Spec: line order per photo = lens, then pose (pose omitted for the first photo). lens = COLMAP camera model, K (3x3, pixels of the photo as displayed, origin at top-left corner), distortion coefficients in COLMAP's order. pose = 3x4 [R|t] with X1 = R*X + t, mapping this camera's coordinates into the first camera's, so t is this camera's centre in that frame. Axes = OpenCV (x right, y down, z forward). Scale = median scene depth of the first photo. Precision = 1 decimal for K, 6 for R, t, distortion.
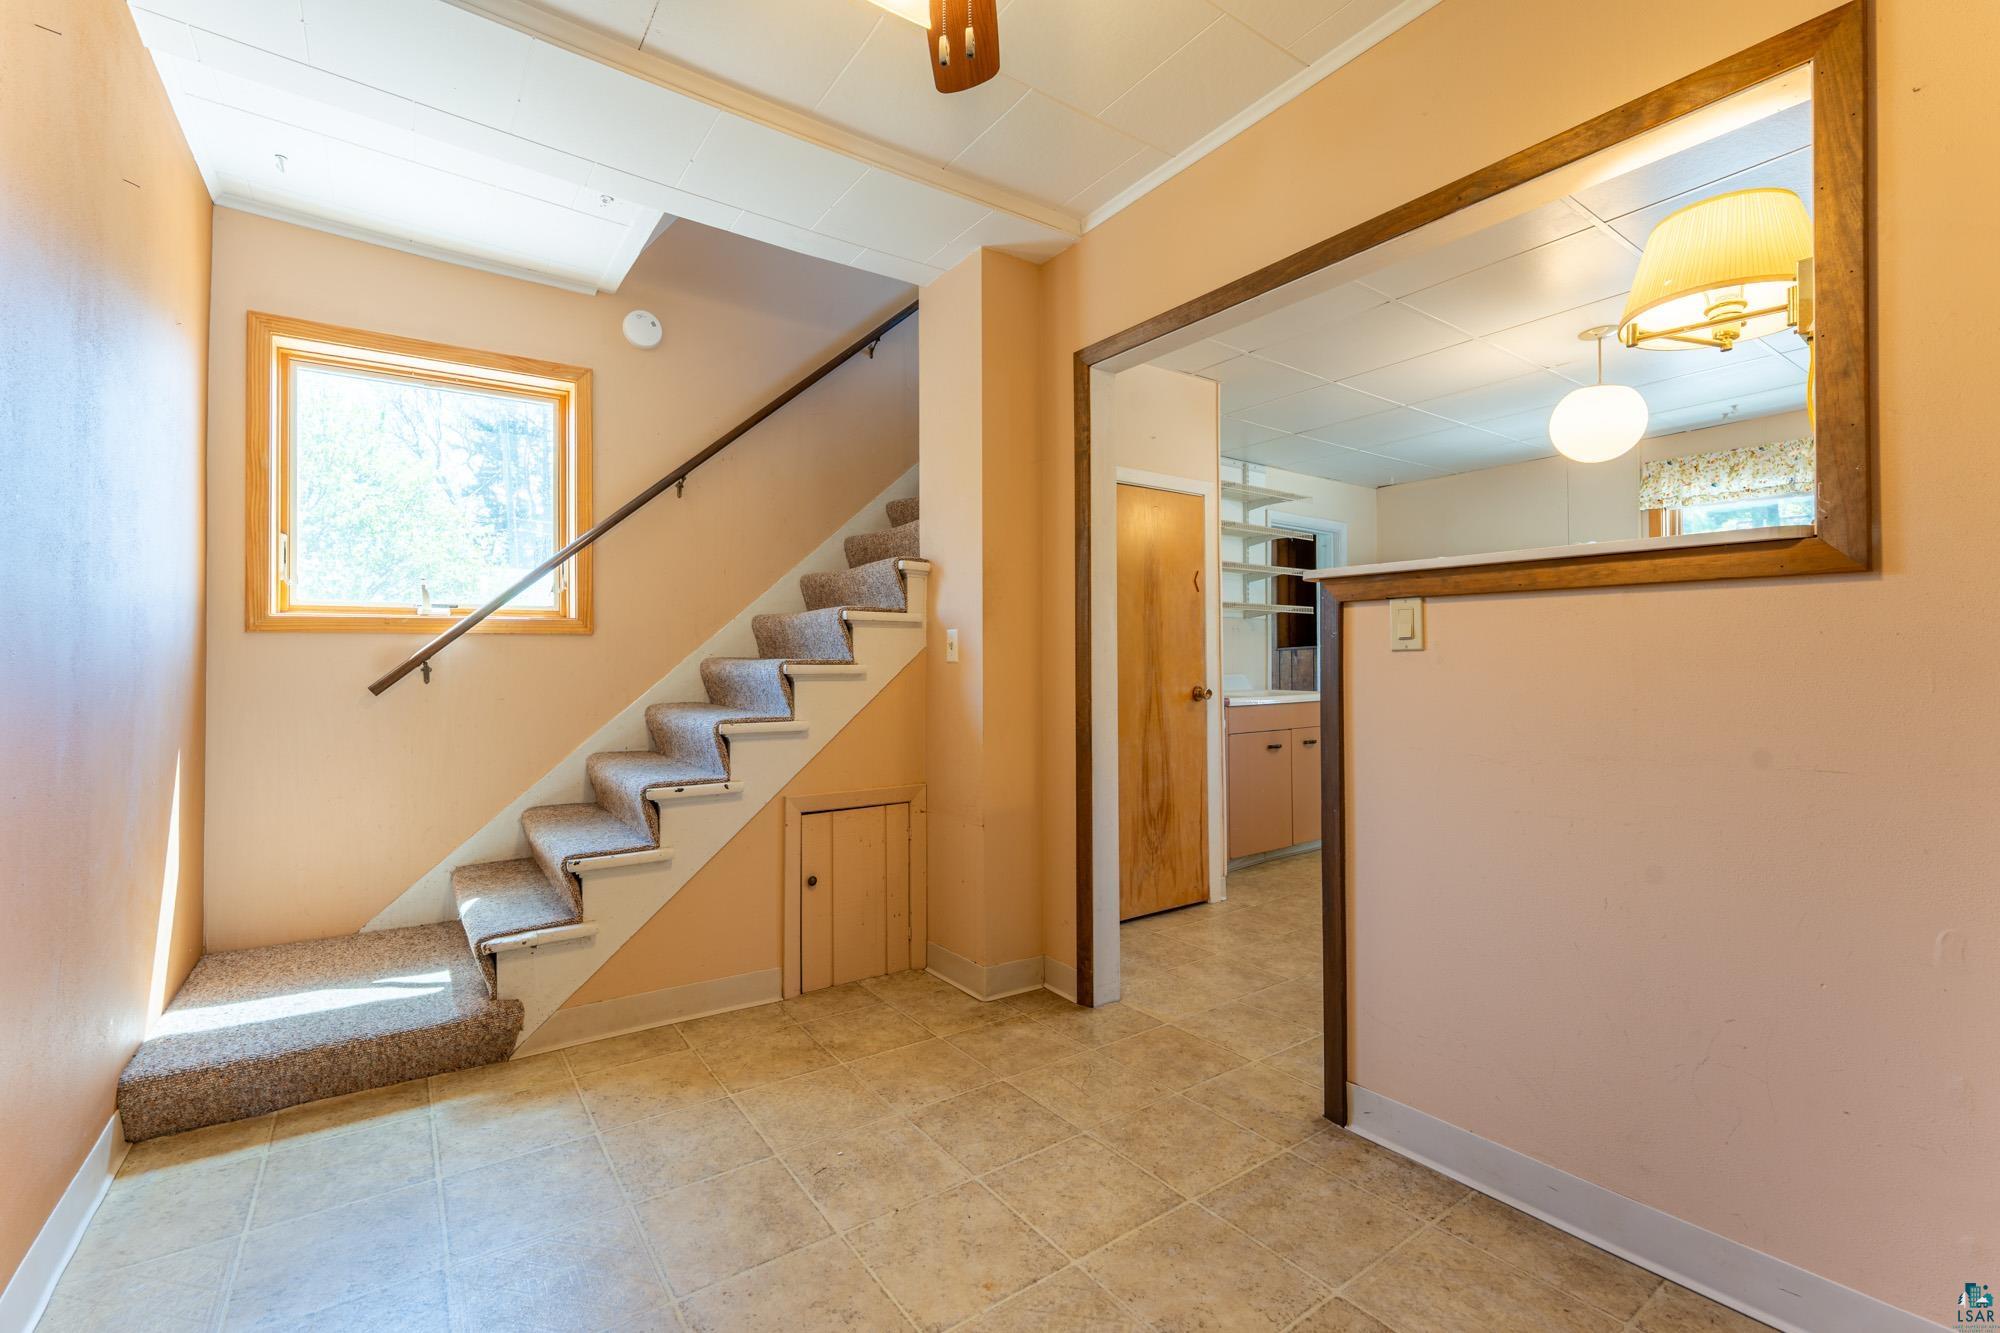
lens RADIAL K [[847.8, 0, 998.2], [0, 847.8, 656.0], [0, 0, 1]] dist [-0.010068, -0.000043]
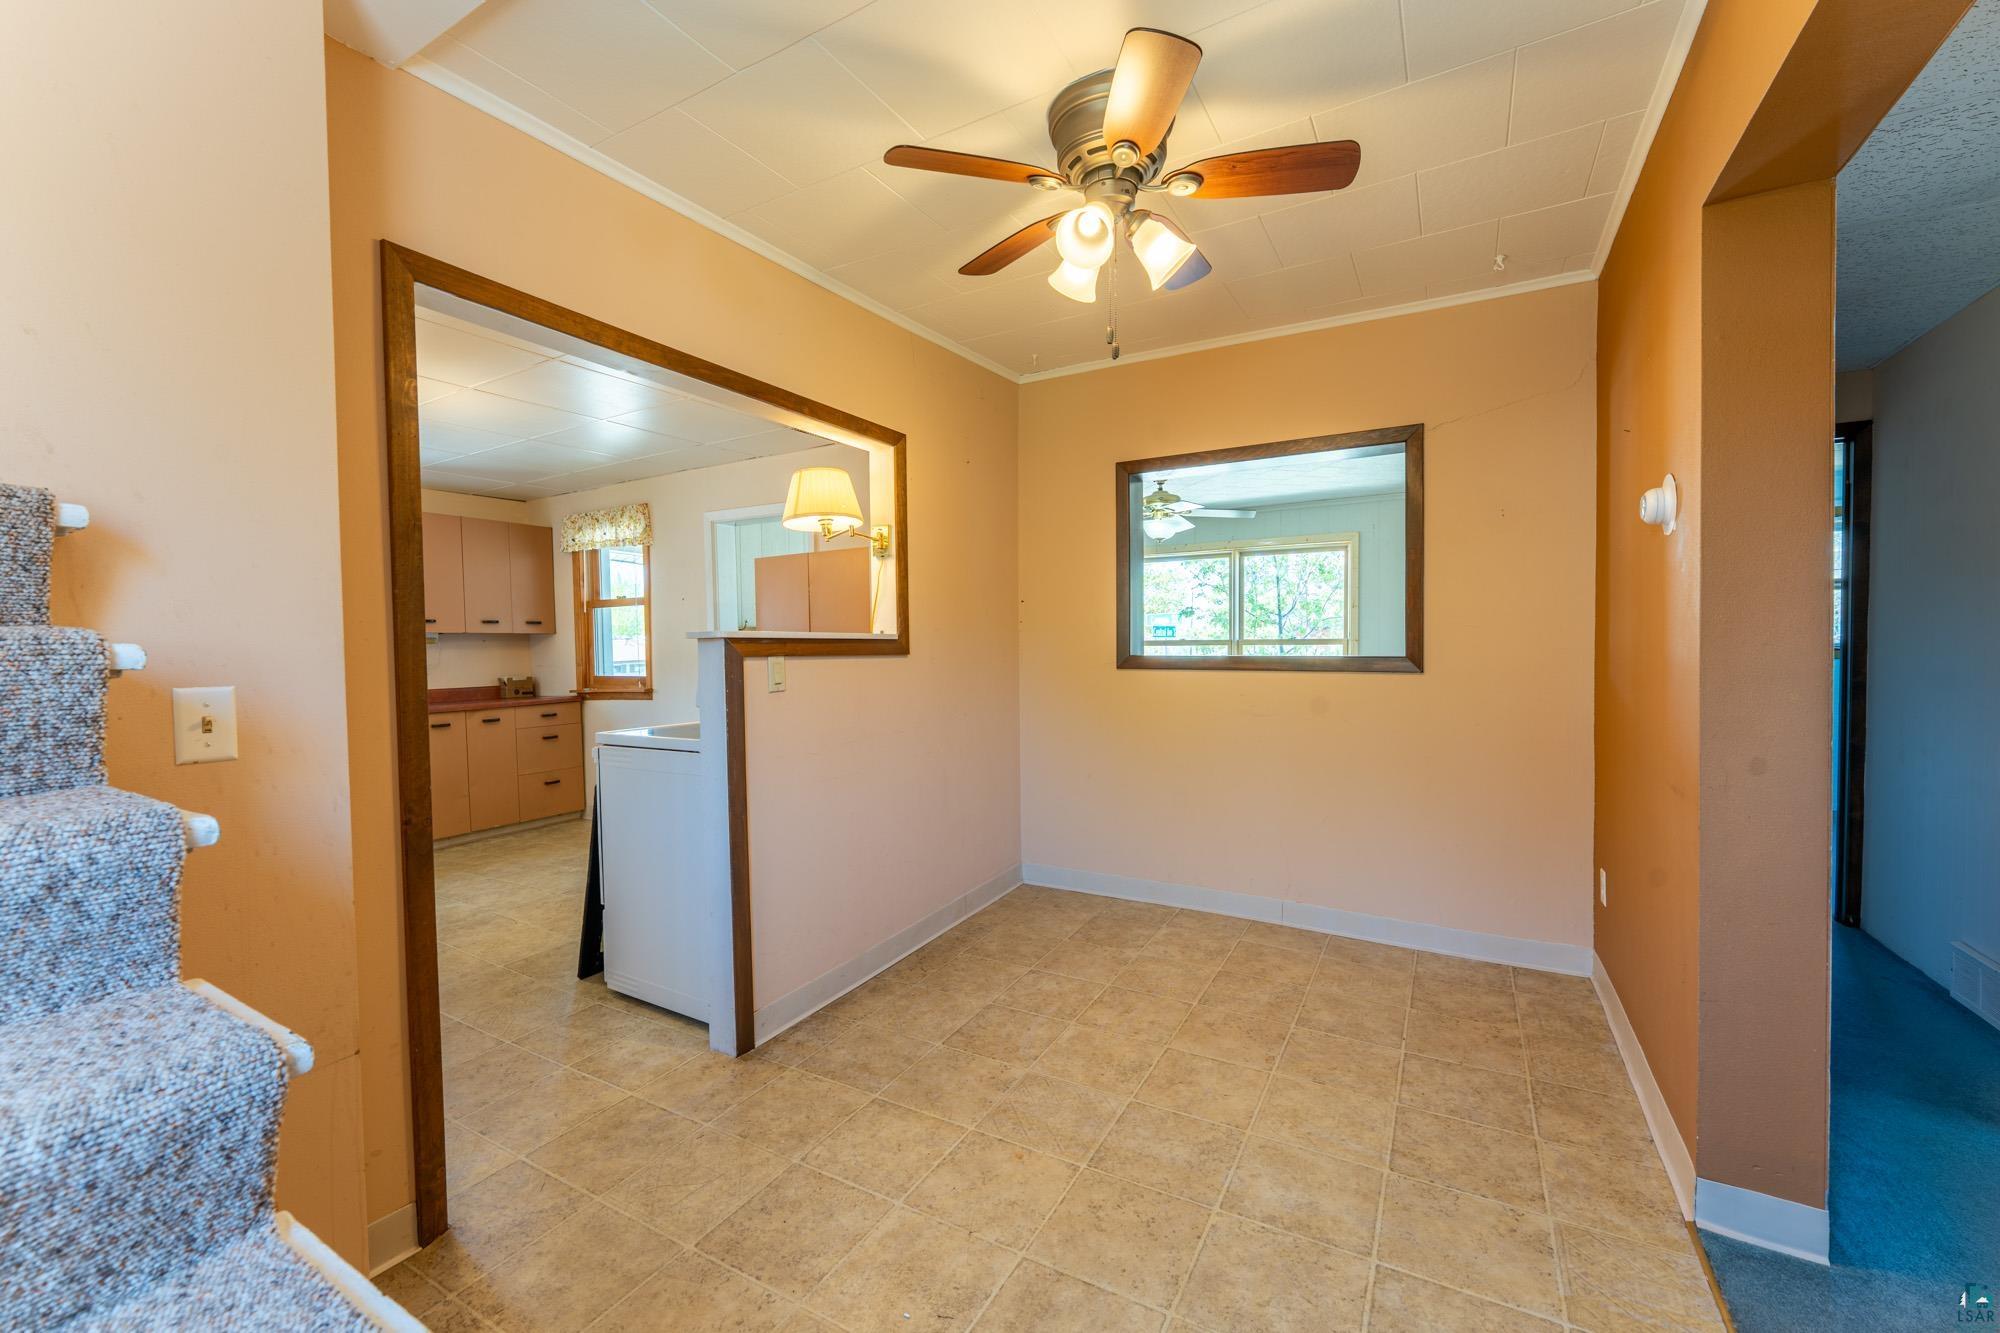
lens RADIAL K [[799.1, 0, 962.0], [0, 799.1, 668.7], [0, 0, 1]] dist [0.000653, 0.000054]
pose [[-0.380671, -0.018408, 0.924527, -0.877236], [0.008122, 0.999697, 0.023248, -0.070997], [-0.924675, 0.016359, -0.380406, 1.165362]]
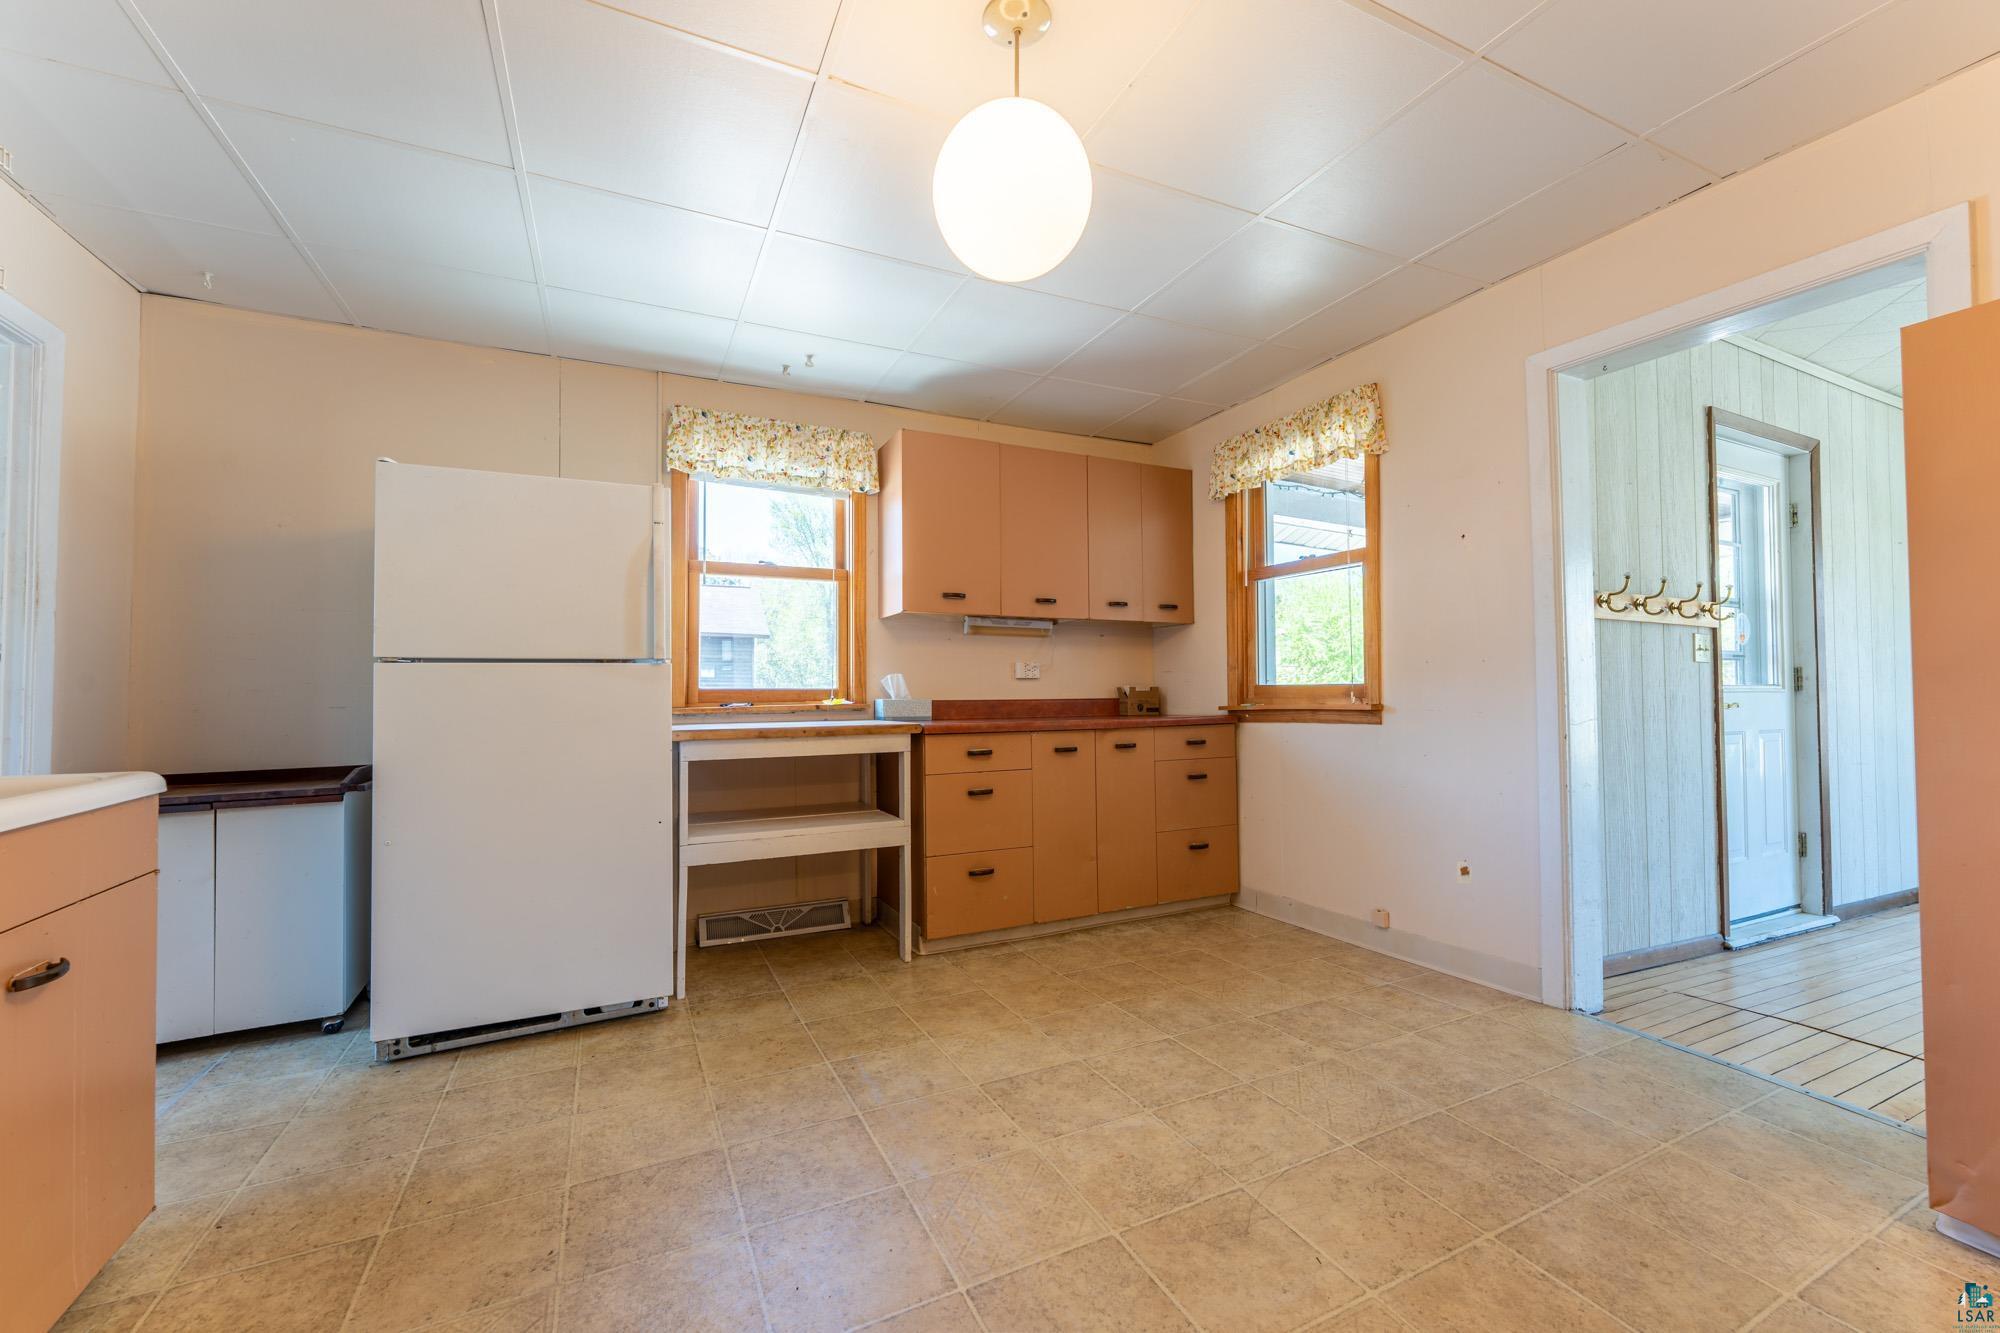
lens RADIAL K [[799.1, 0, 996.1], [0, 799.1, 671.3], [0, 0, 1]] dist [0.000653, 0.000054]
pose [[0.176067, 0.019493, 0.984185, 0.403621], [-0.001638, 0.999808, -0.019509, 0.020693], [-0.984377, 0.001823, 0.176065, 1.580868]]
